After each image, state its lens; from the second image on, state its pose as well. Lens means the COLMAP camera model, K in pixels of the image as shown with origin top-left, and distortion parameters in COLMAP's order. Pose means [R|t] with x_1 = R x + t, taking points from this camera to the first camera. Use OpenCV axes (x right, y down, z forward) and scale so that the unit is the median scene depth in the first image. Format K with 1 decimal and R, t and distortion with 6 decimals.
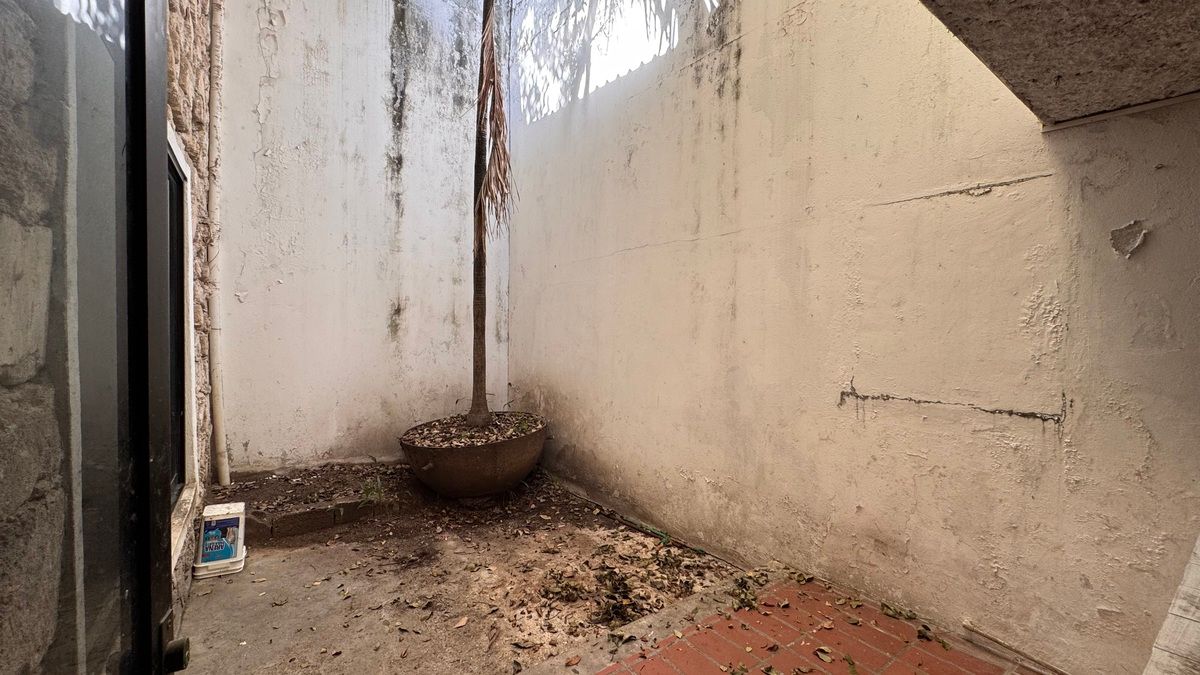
lens RADIAL K [[482.9, 0, 604.1], [0, 482.9, 334.6], [0, 0, 1]] dist [-0.003435, 0.000170]
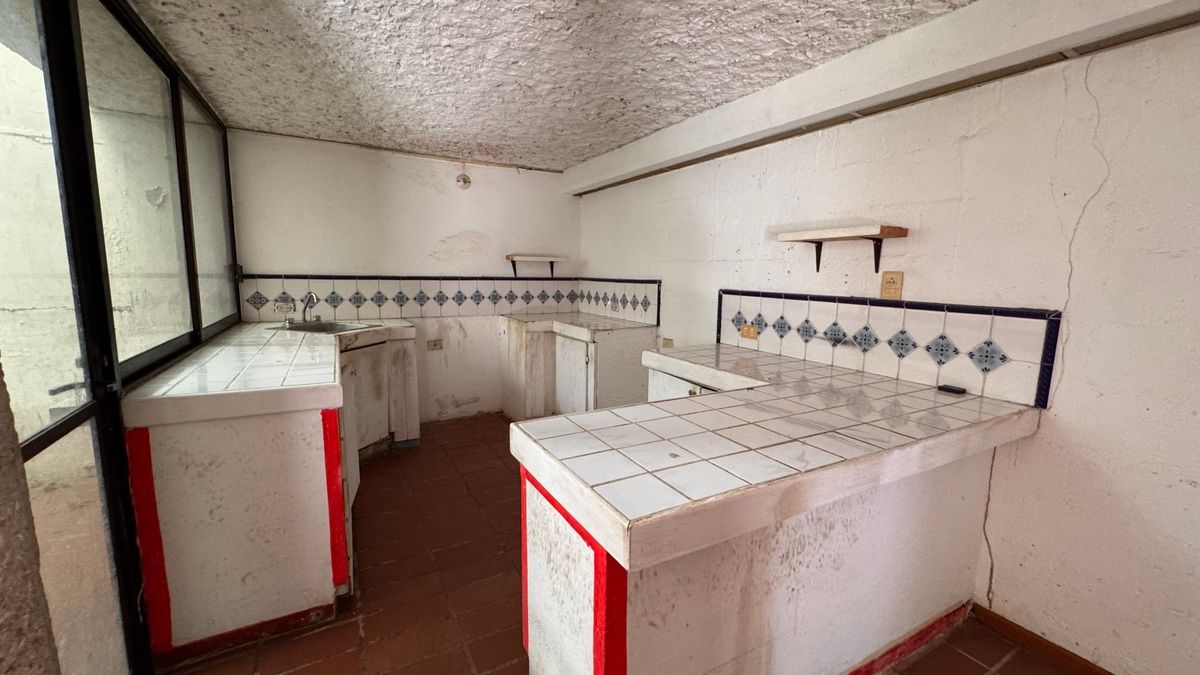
lens RADIAL K [[482.9, 0, 603.4], [0, 482.9, 338.7], [0, 0, 1]] dist [-0.003435, 0.000170]
pose [[0.120434, -0.143825, 0.982247, -0.166843], [0.001674, 0.989477, 0.144678, 0.018853], [-0.992720, -0.015780, 0.119407, -0.283101]]
